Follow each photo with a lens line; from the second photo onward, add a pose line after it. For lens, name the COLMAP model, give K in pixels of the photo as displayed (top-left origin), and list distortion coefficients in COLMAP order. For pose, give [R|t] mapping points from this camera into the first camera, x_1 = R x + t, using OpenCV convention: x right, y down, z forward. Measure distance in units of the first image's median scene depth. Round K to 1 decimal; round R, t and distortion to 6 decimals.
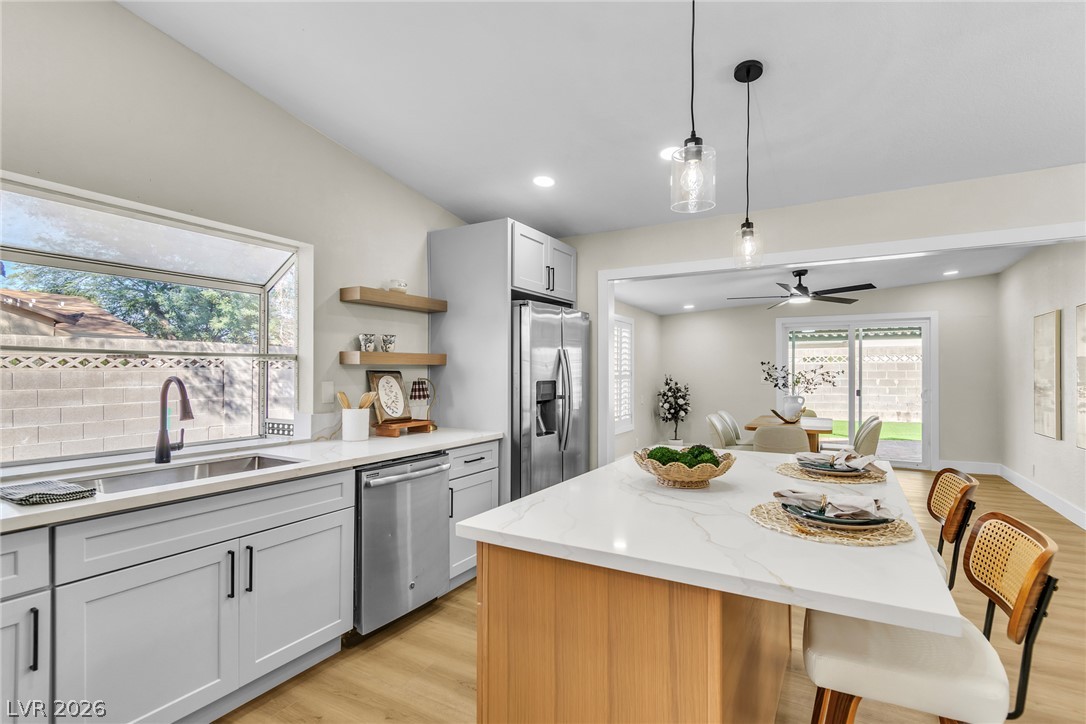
lens RADIAL K [[527.6, 0, 545.6], [0, 527.6, 368.1], [0, 0, 1]] dist [-0.002364, -0.000619]
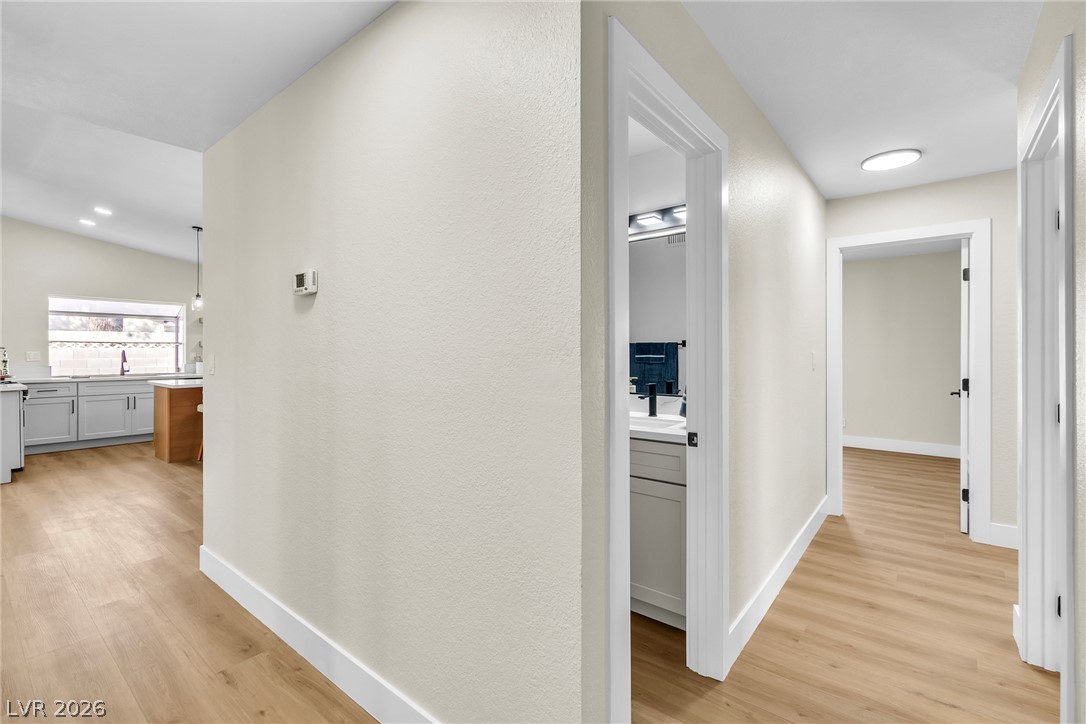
lens RADIAL K [[484.3, 0, 541.2], [0, 484.3, 354.7], [0, 0, 1]] dist [0.000305, 0.000053]
pose [[0.985971, 0.001846, -0.166908, 2.807034], [-0.000171, 0.999949, 0.010049, 0.018089], [0.166918, -0.009879, 0.985921, -1.850037]]
